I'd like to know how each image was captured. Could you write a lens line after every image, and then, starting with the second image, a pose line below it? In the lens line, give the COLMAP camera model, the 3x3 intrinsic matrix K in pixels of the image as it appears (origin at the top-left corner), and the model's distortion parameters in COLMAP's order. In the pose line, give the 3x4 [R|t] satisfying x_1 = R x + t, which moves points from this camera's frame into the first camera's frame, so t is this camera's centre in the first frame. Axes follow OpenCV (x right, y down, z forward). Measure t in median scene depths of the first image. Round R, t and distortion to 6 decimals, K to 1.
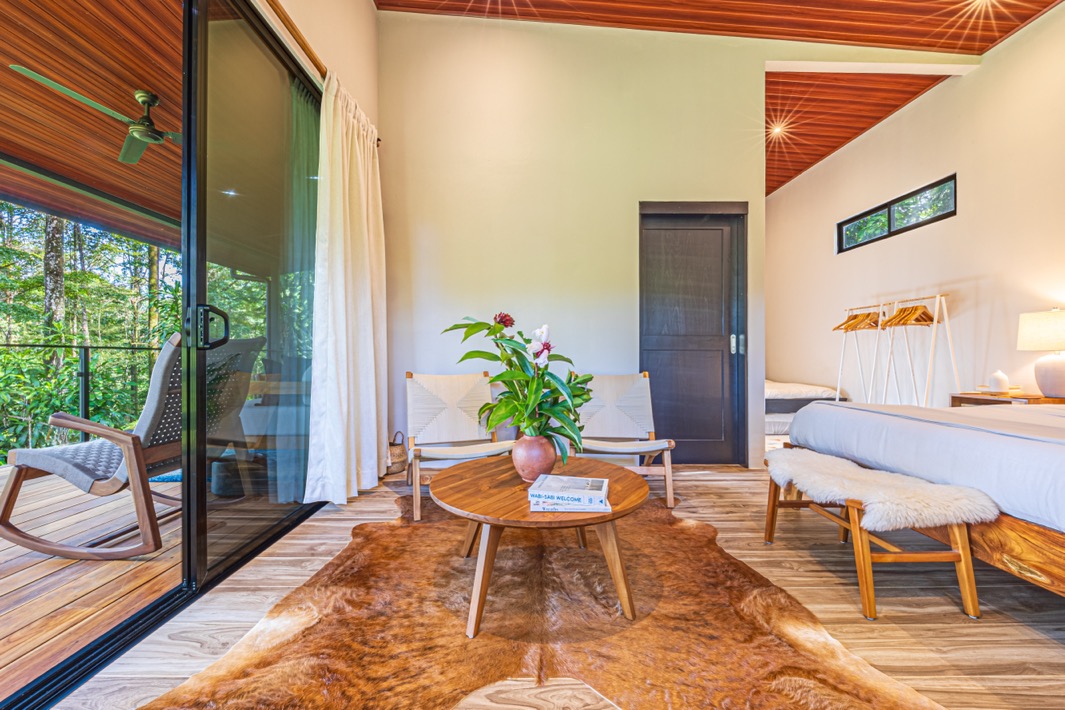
lens RADIAL K [[410.6, 0, 530.9], [0, 410.6, 358.9], [0, 0, 1]] dist [-0.002029, -0.000191]
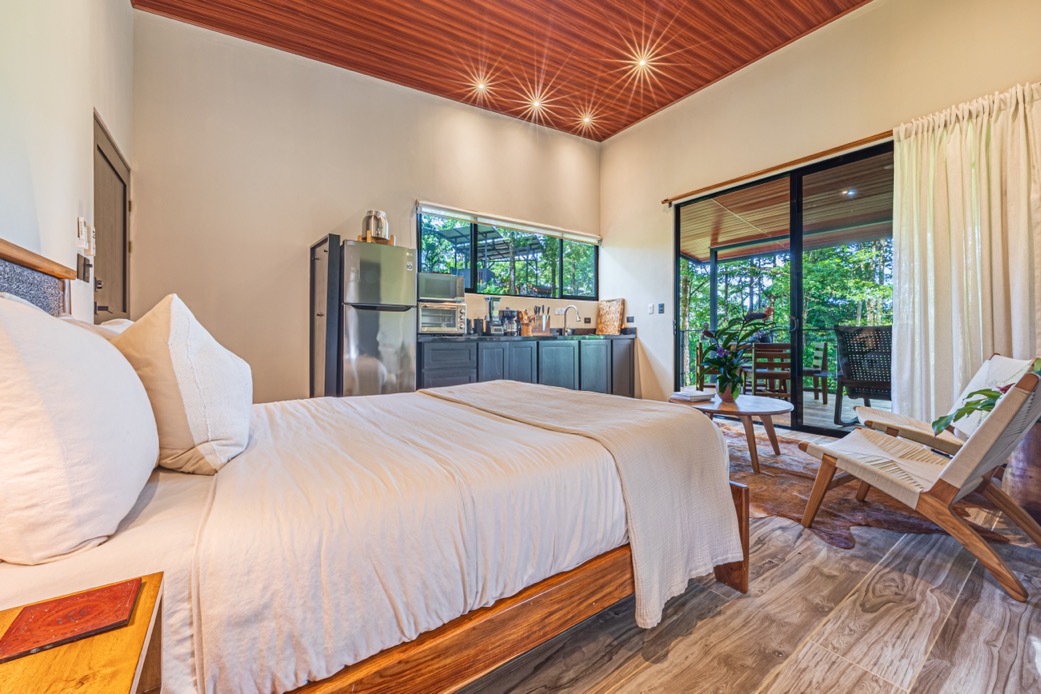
lens RADIAL K [[416.1, 0, 537.5], [0, 416.1, 334.8], [0, 0, 1]] dist [-0.001626, -0.000100]
pose [[-0.802107, 0.001074, -0.597179, 1.106220], [0.001210, 0.999999, 0.000173, -0.008165], [0.597179, -0.000584, -0.802108, 1.190296]]
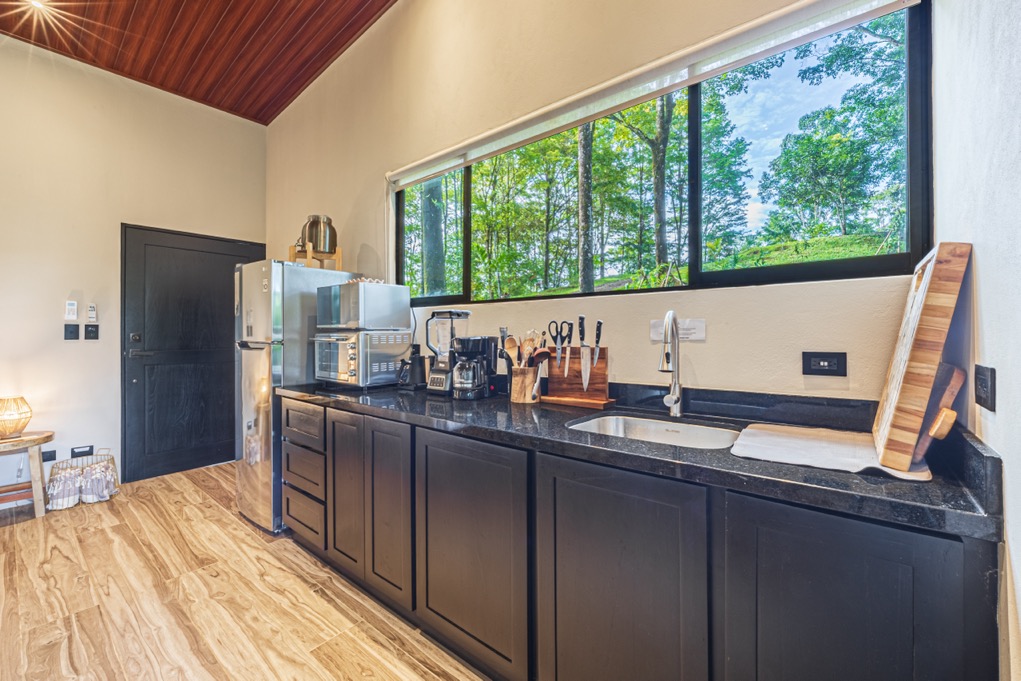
lens RADIAL K [[419.0, 0, 531.8], [0, 419.0, 329.6], [0, 0, 1]] dist [-0.001601, -0.000050]
pose [[-0.781166, 0.007953, 0.624272, -0.380646], [0.007833, 0.999965, -0.002937, -0.120416], [-0.624274, 0.002596, -0.781201, 0.262649]]
